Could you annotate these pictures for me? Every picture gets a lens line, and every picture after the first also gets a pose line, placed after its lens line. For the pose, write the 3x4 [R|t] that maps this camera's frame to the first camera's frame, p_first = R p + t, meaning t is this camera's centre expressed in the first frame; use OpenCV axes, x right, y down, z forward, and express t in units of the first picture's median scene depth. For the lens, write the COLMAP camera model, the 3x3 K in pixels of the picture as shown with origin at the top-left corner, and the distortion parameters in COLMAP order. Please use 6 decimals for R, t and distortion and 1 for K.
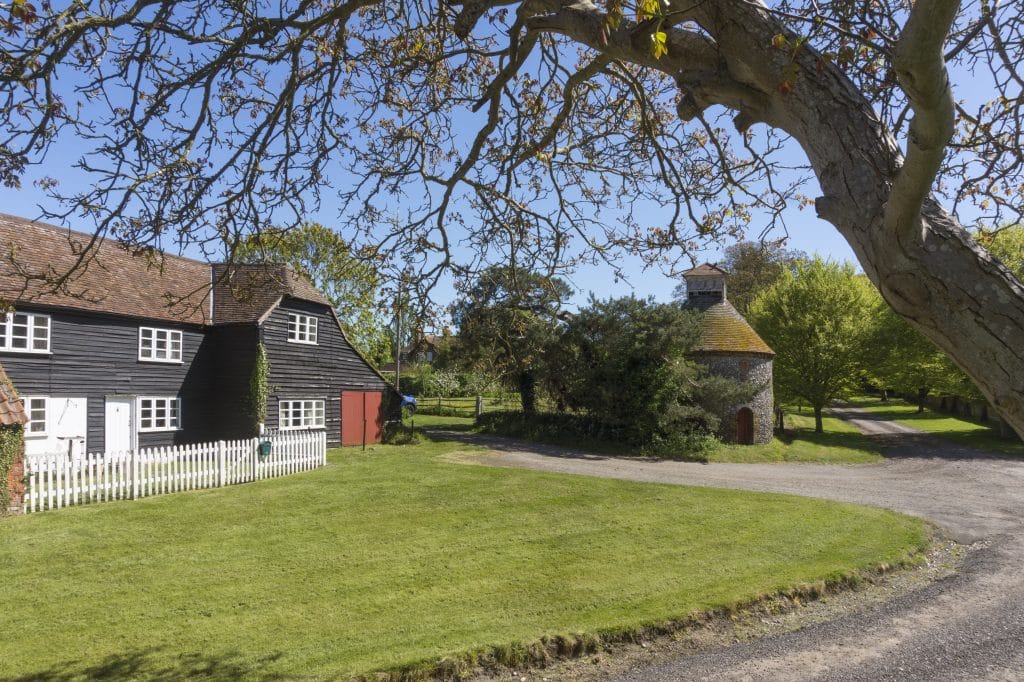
lens RADIAL K [[884.8, 0, 492.8], [0, 884.8, 372.4], [0, 0, 1]] dist [-0.003431, -0.003033]
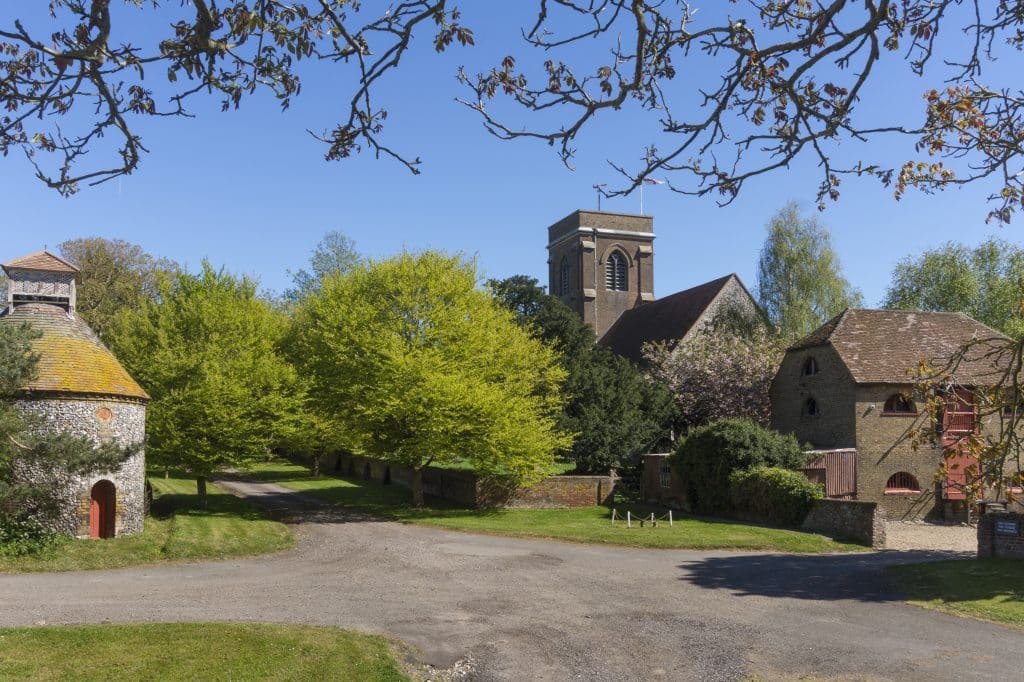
lens RADIAL K [[884.8, 0, 492.8], [0, 884.8, 372.4], [0, 0, 1]] dist [-0.003431, -0.003033]
pose [[0.722983, 0.044183, 0.689451, 0.041802], [-0.005966, 0.998315, -0.057721, -0.003529], [-0.690840, 0.037618, 0.722029, 0.333839]]
